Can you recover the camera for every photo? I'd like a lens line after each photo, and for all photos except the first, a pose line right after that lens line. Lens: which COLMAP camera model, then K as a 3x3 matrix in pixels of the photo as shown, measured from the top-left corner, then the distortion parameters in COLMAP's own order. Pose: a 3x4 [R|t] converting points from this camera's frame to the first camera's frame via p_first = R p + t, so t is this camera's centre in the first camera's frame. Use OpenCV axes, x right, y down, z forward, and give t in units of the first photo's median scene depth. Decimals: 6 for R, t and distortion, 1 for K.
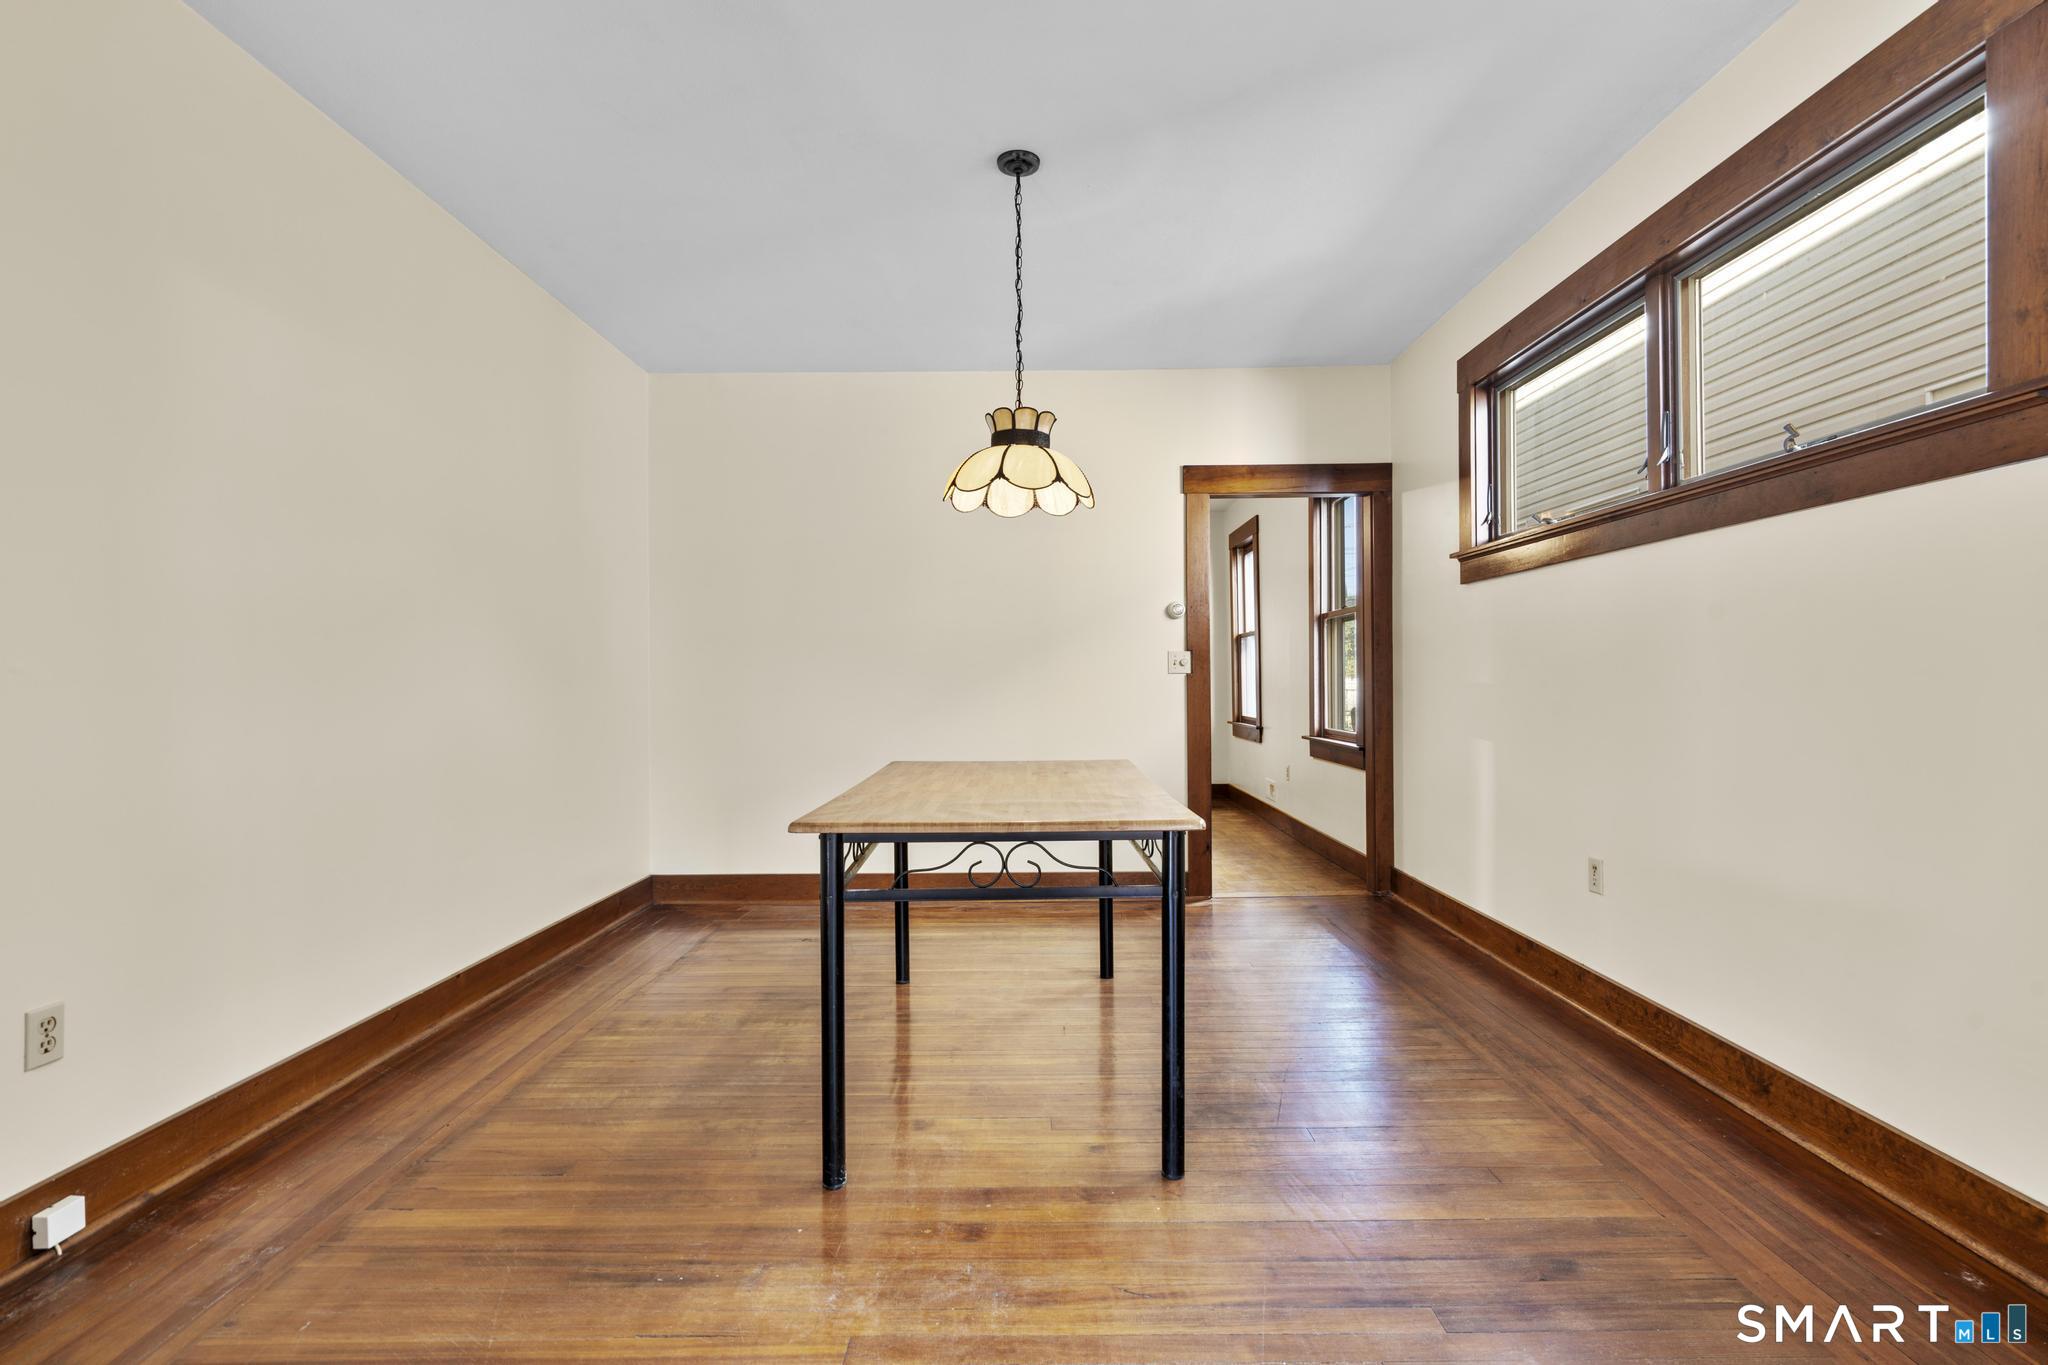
lens RADIAL K [[925.4, 0, 1031.8], [0, 925.4, 682.3], [0, 0, 1]] dist [-0.005773, 0.003936]
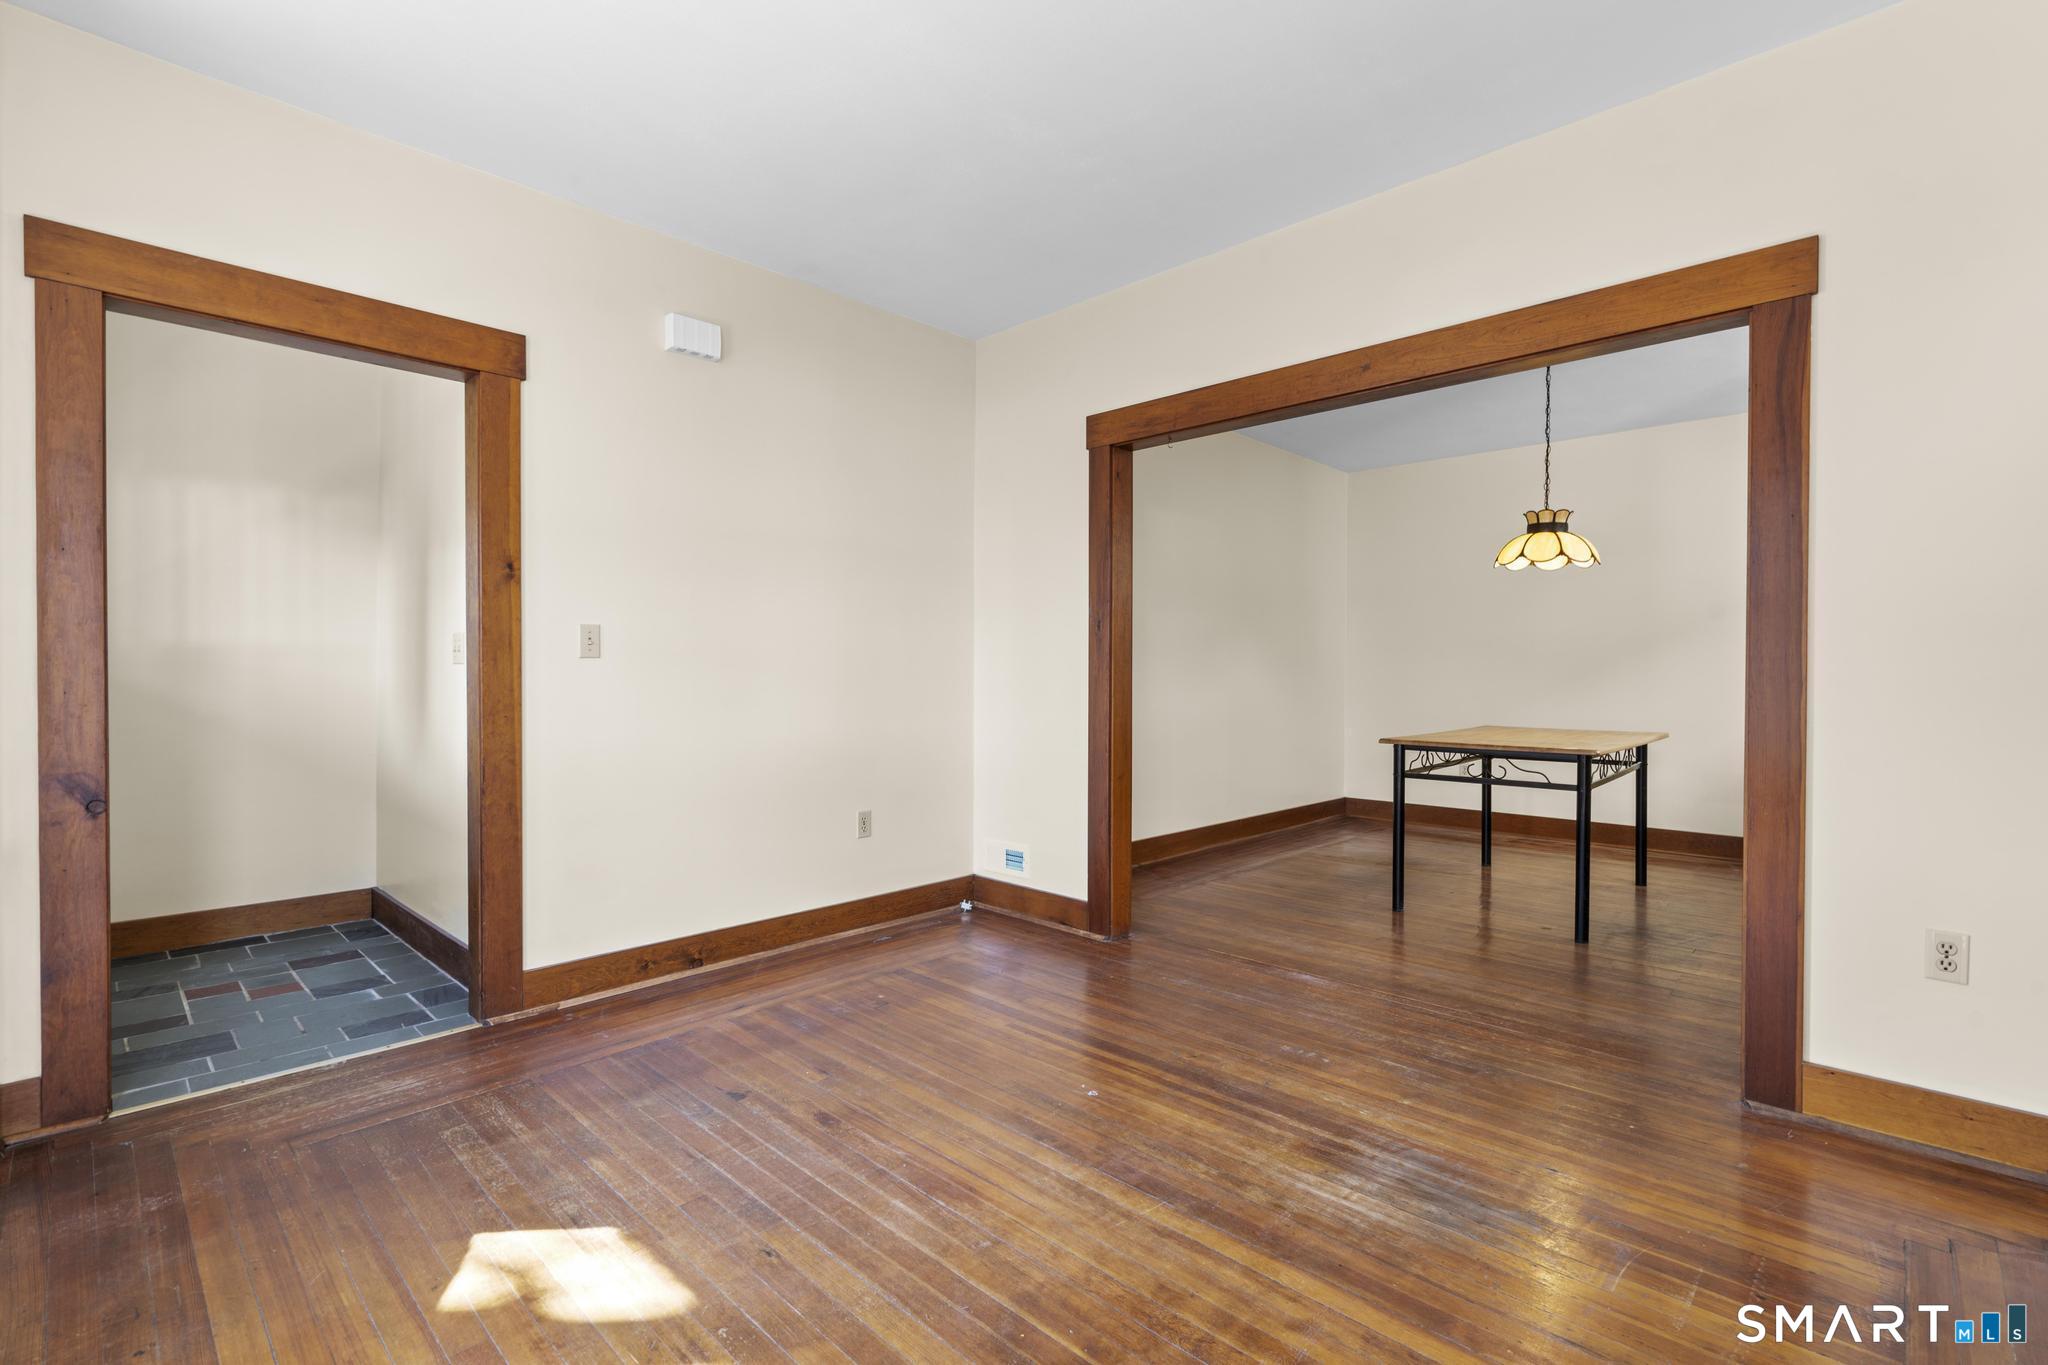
lens RADIAL K [[925.4, 0, 1027.5], [0, 925.4, 678.7], [0, 0, 1]] dist [-0.005773, 0.003936]
pose [[0.721497, 0.014877, -0.692258, 0.323709], [-0.011033, 0.999889, 0.009989, 0.000059], [0.692330, 0.000431, 0.721581, -0.573352]]
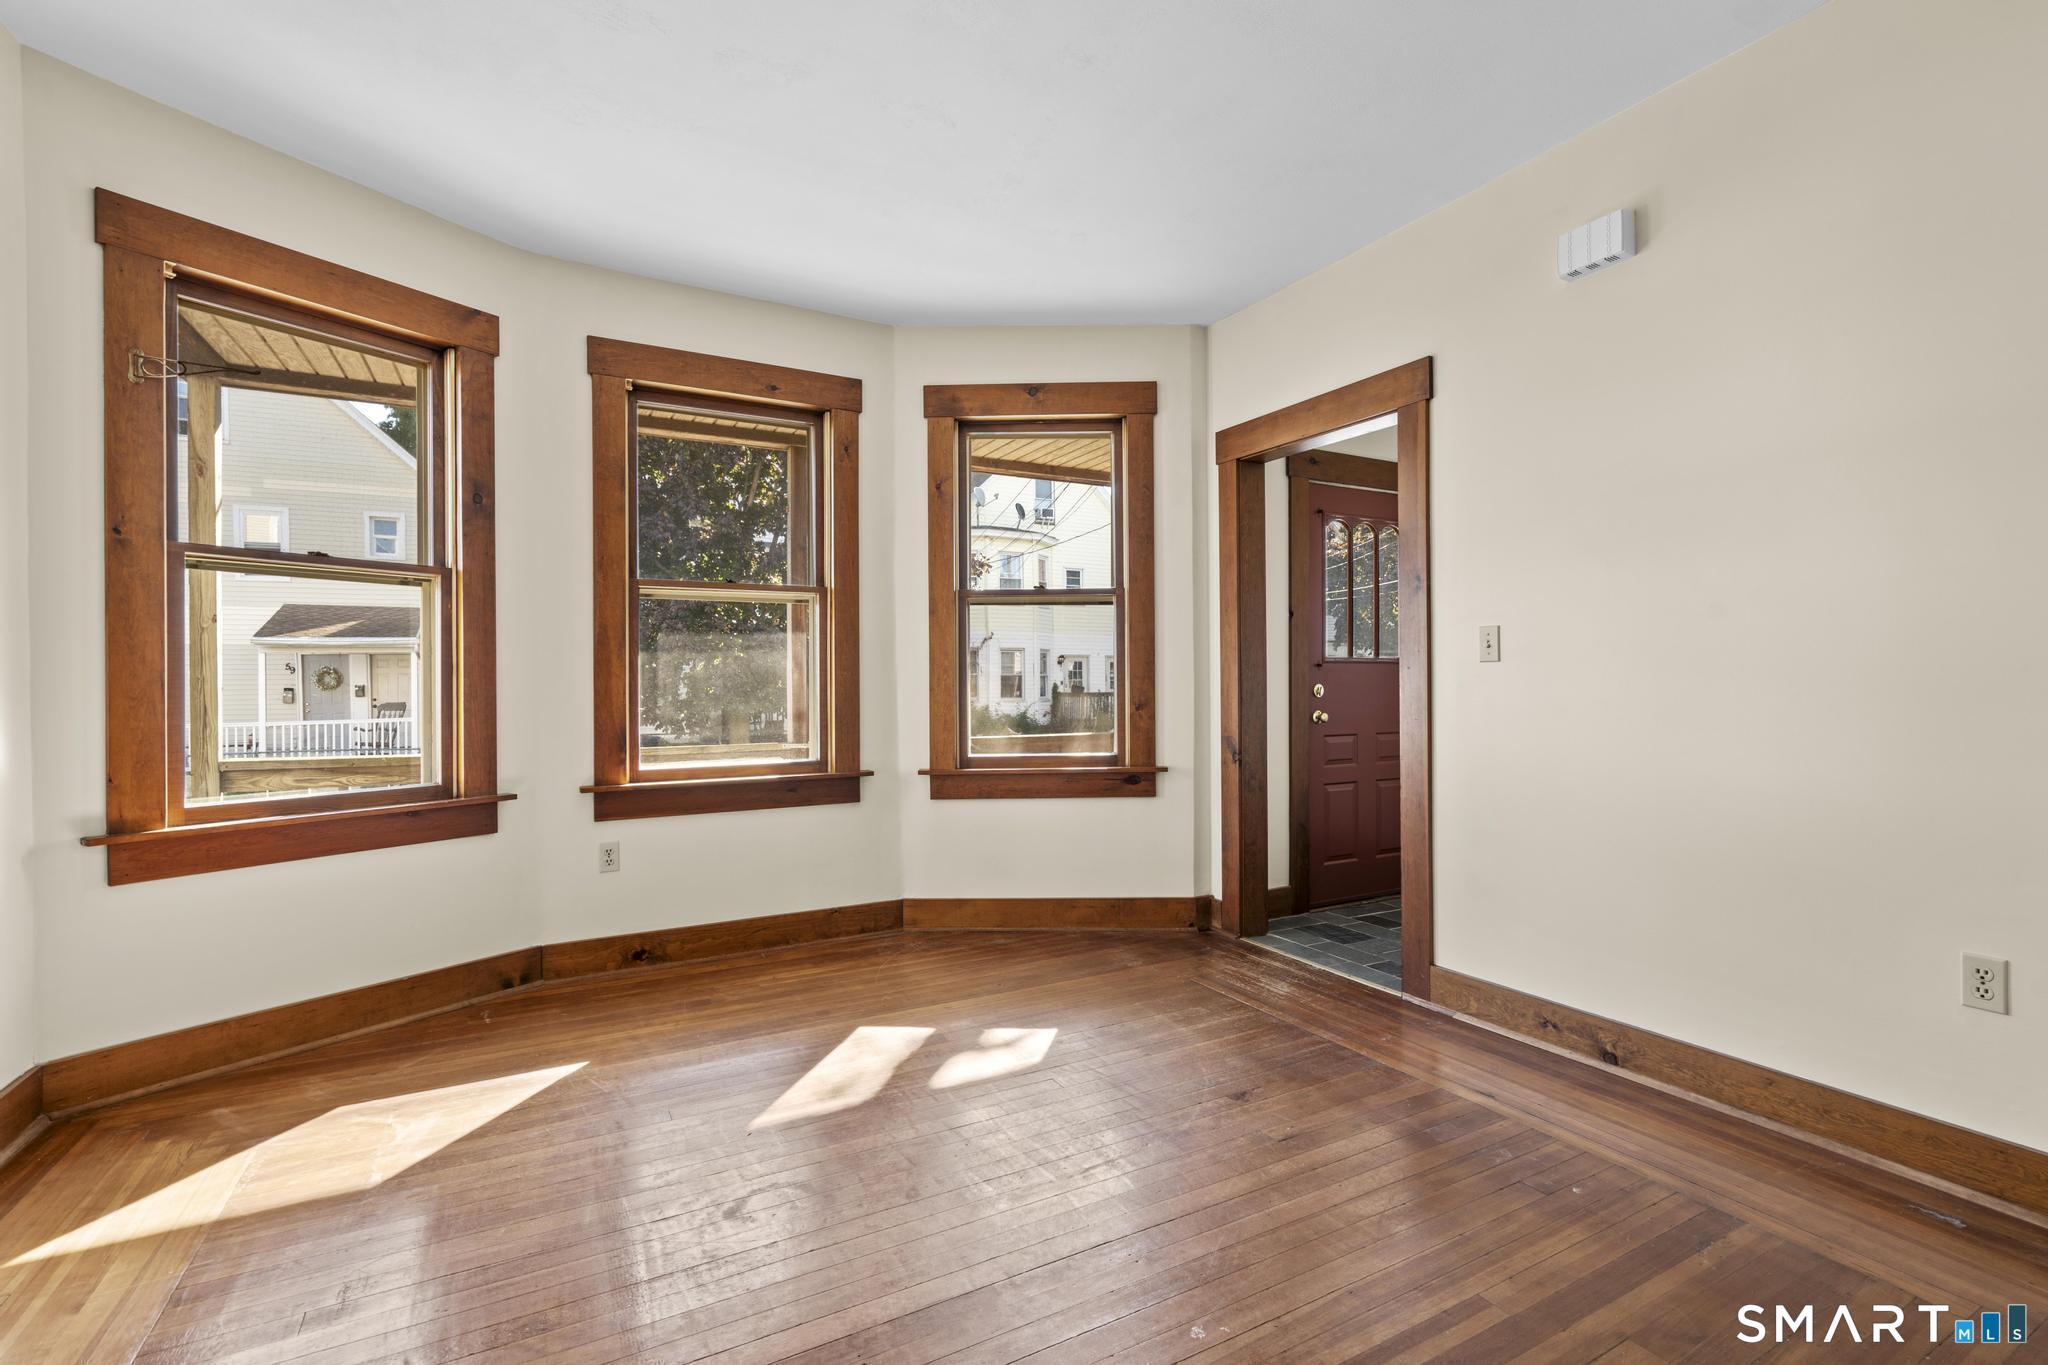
lens RADIAL K [[925.4, 0, 1032.2], [0, 925.4, 688.0], [0, 0, 1]] dist [-0.005773, 0.003936]
pose [[-0.875299, 0.014521, -0.483364, 0.183882], [0.008377, 0.999854, 0.014868, 0.000799], [0.483509, 0.008965, -0.875293, 0.202468]]
